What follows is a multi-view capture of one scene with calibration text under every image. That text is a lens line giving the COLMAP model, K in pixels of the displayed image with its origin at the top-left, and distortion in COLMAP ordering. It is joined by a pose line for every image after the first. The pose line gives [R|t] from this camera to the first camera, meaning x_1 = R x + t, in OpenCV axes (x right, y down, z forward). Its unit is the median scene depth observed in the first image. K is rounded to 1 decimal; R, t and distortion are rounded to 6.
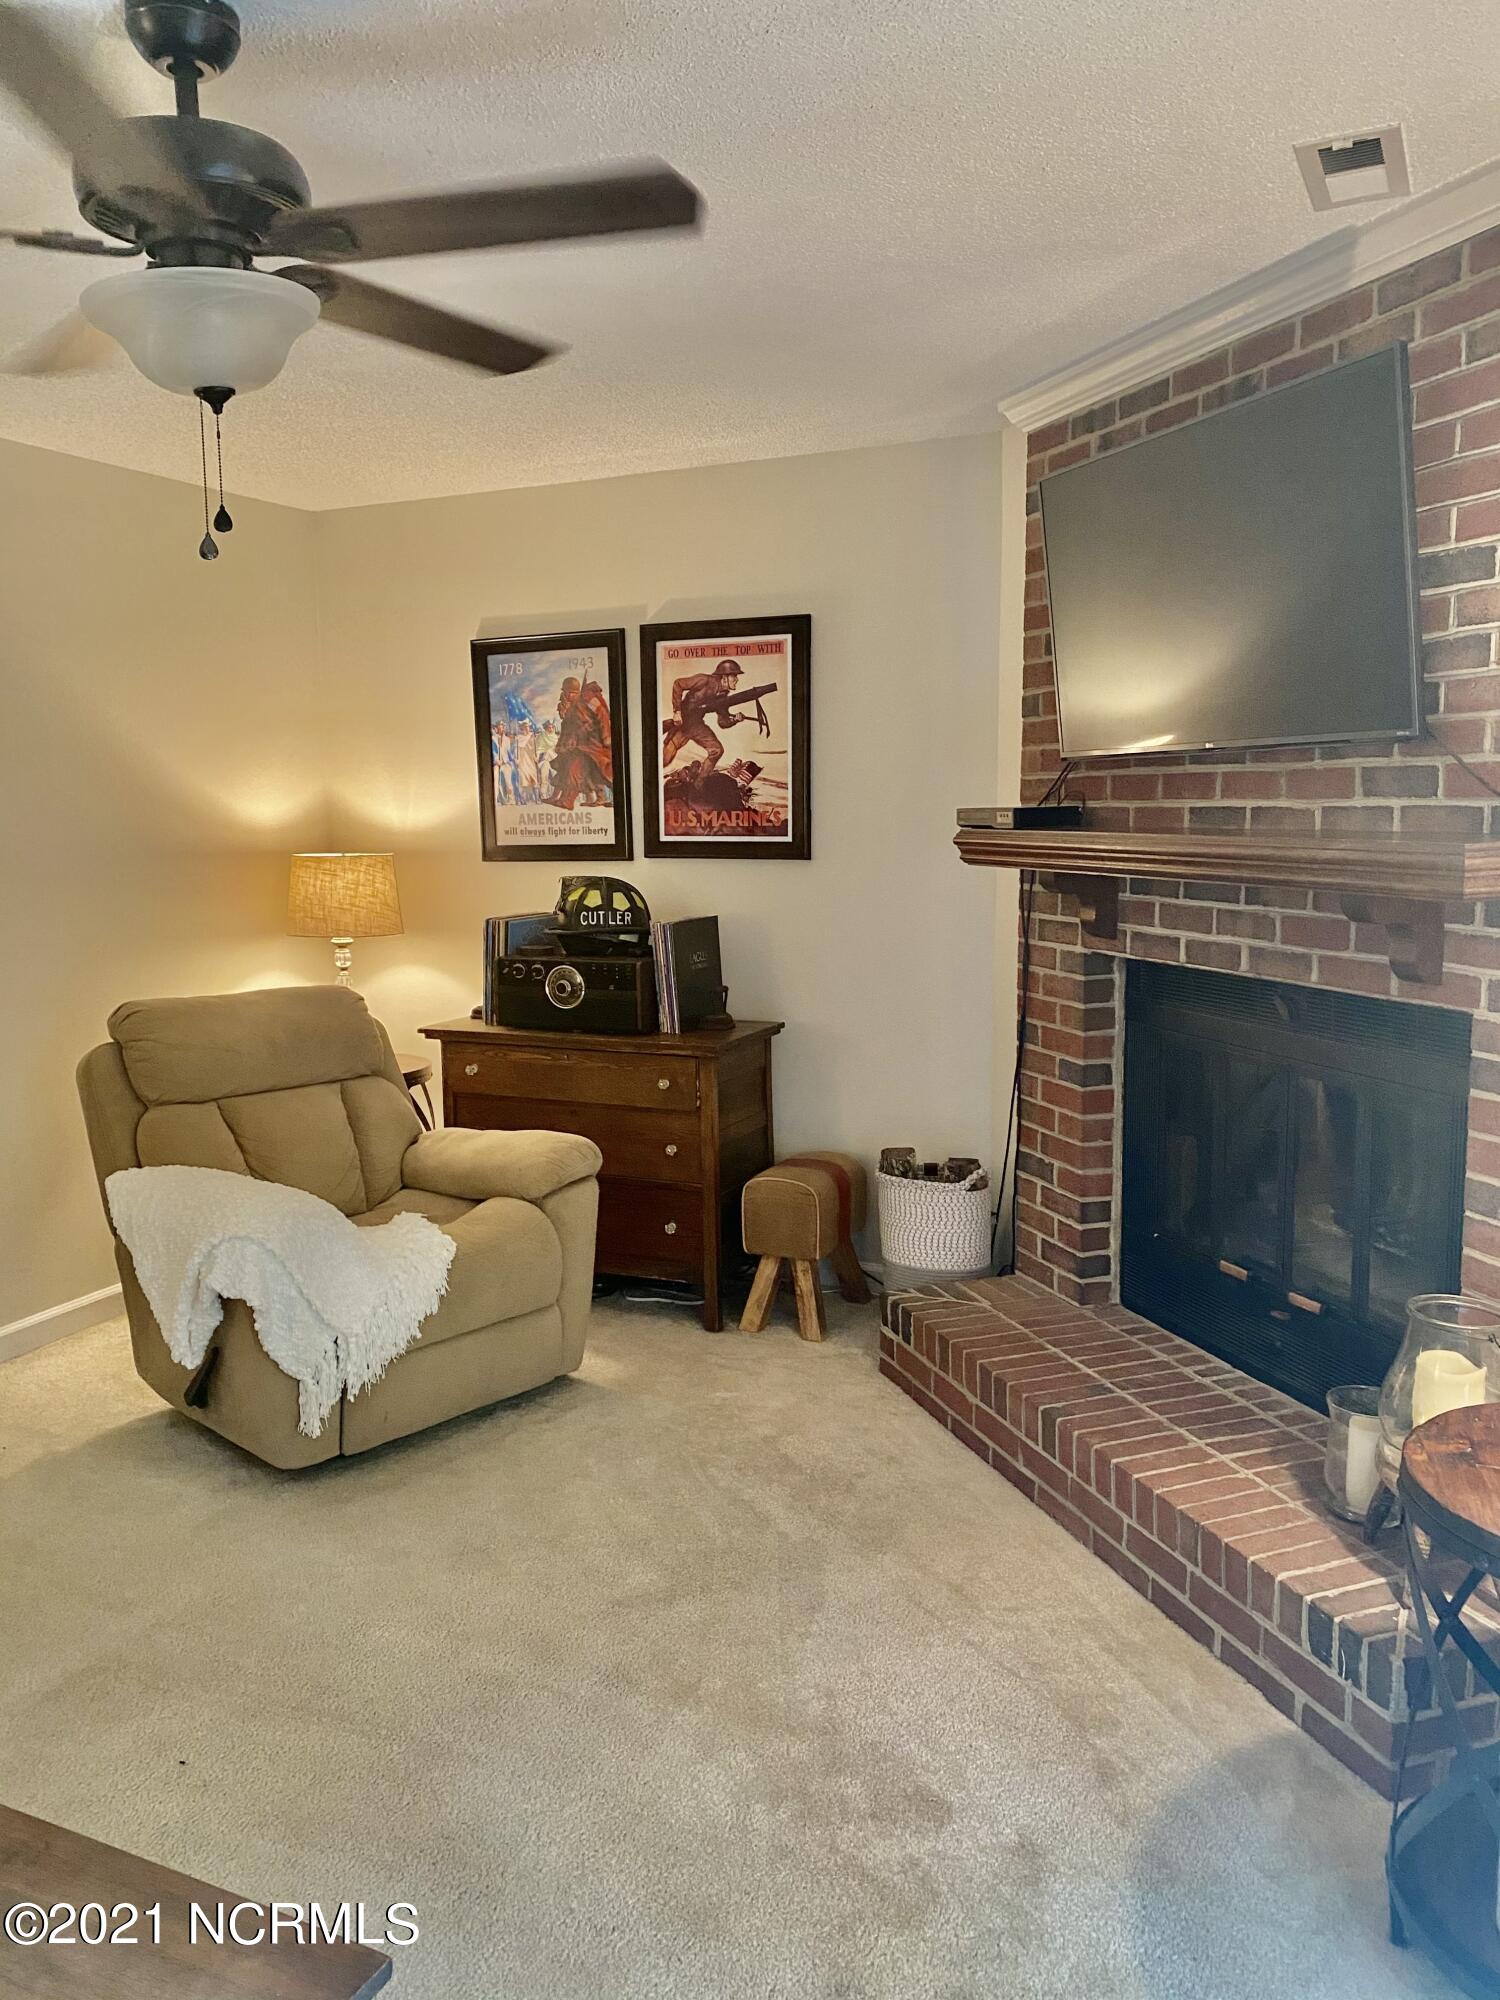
lens RADIAL K [[1572.1, 0, 750.0], [0, 1572.1, 1000.0], [0, 0, 1]] dist [0.224863, -0.379251]
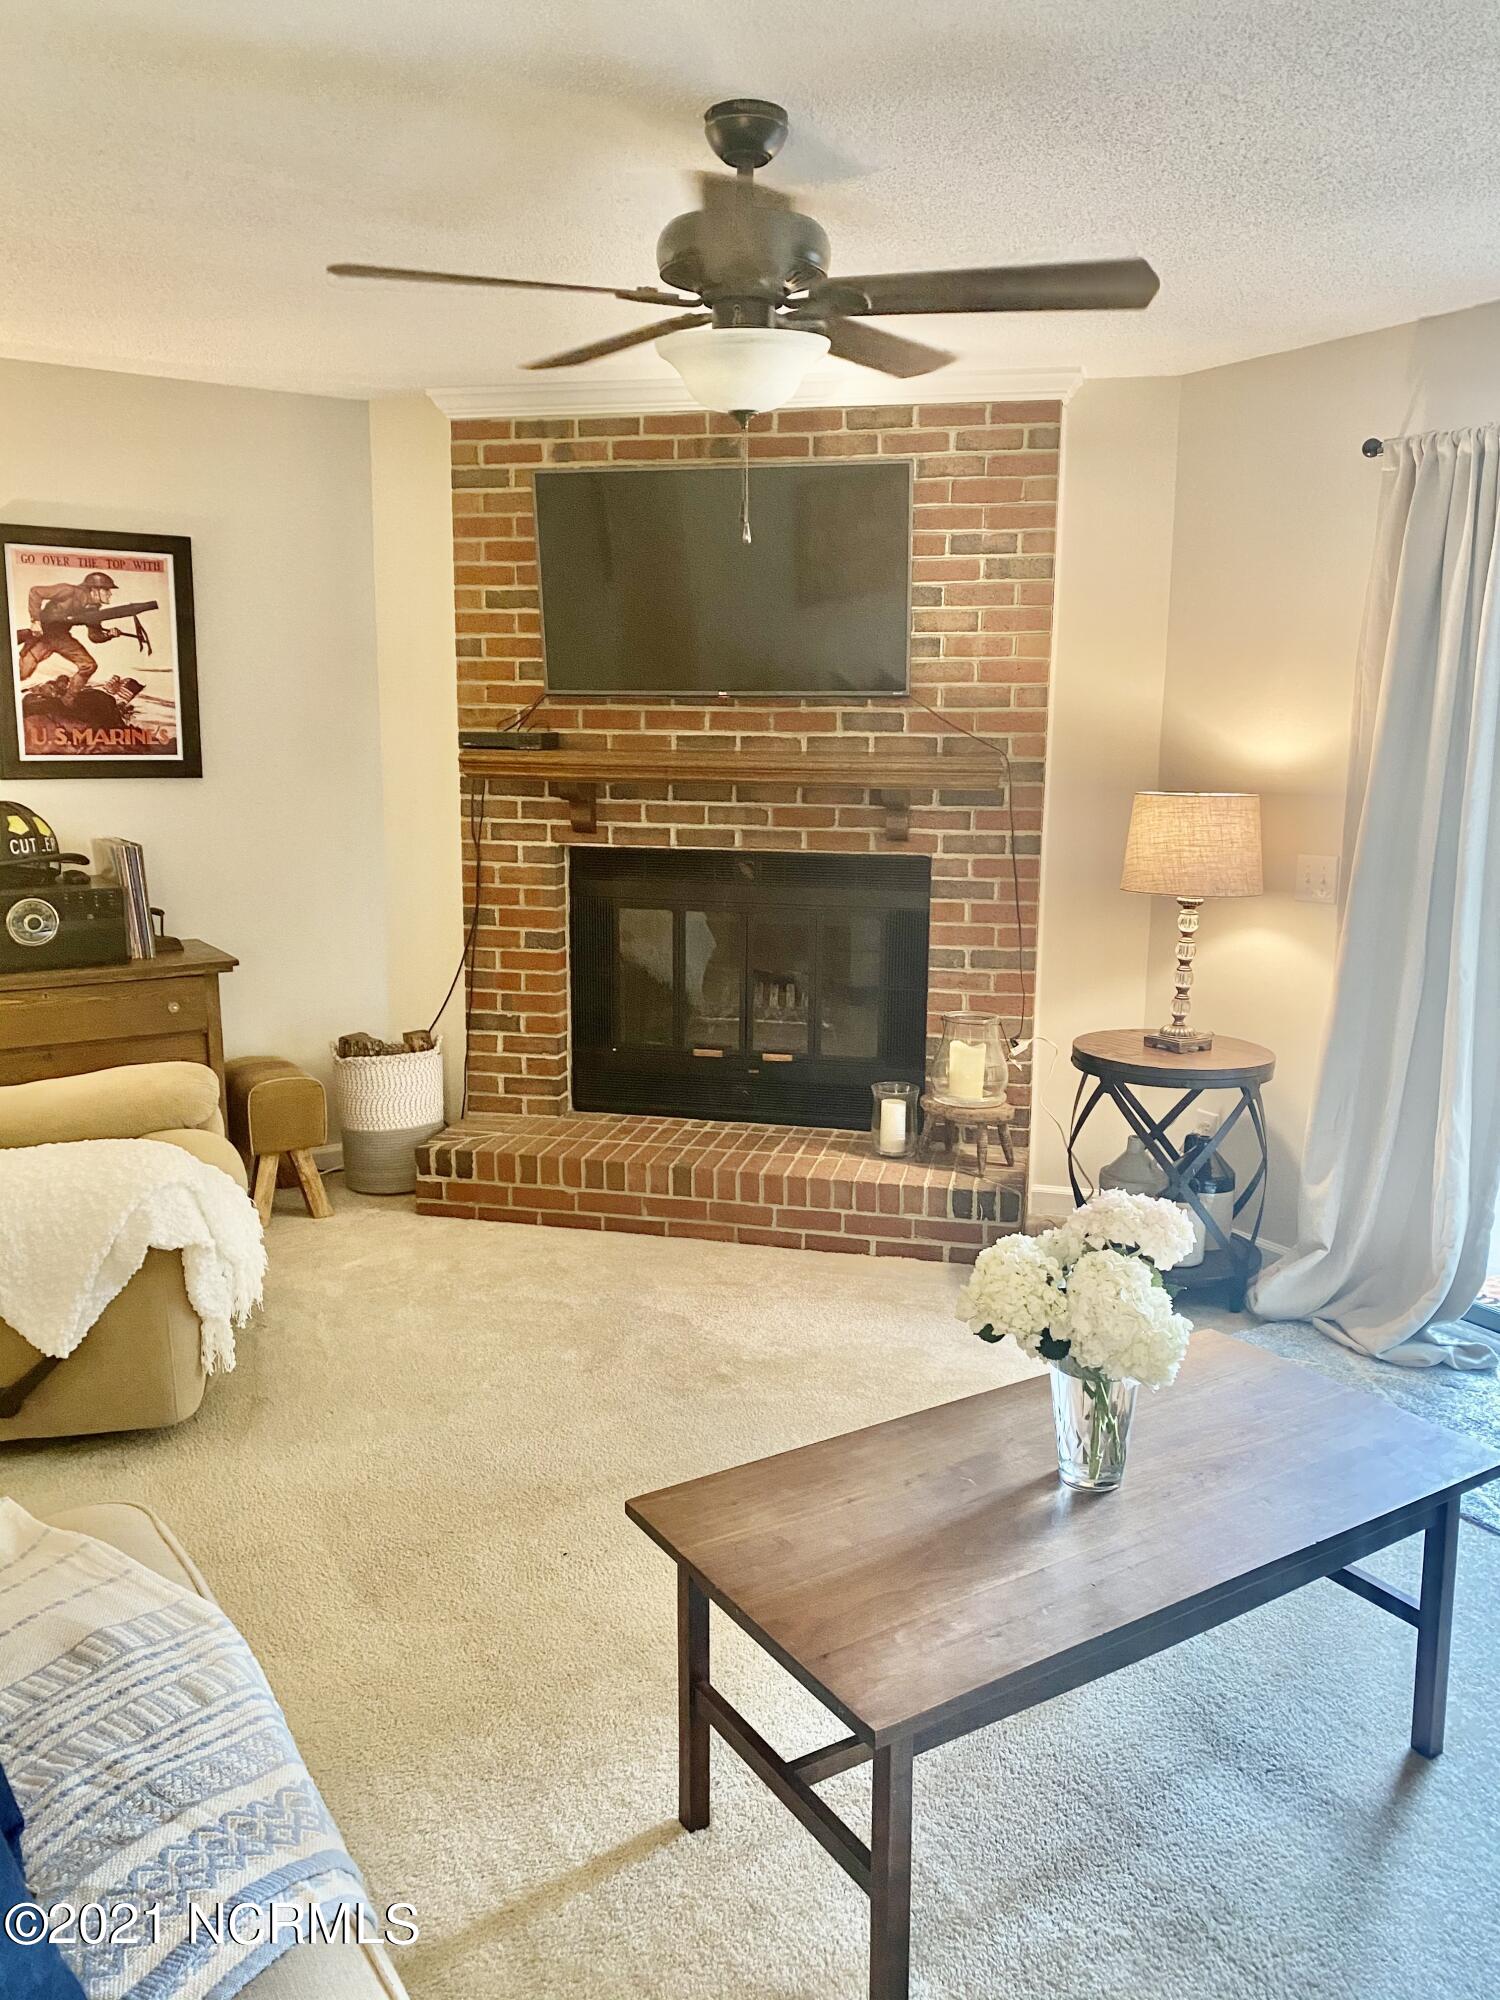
lens RADIAL K [[1572.1, 0, 750.0], [0, 1572.1, 1000.0], [0, 0, 1]] dist [0.224863, -0.379251]
pose [[0.539917, -0.140505, 0.829908, -0.701877], [0.097009, 0.989786, 0.104461, -0.022041], [-0.836109, 0.024108, 0.548033, 0.139068]]
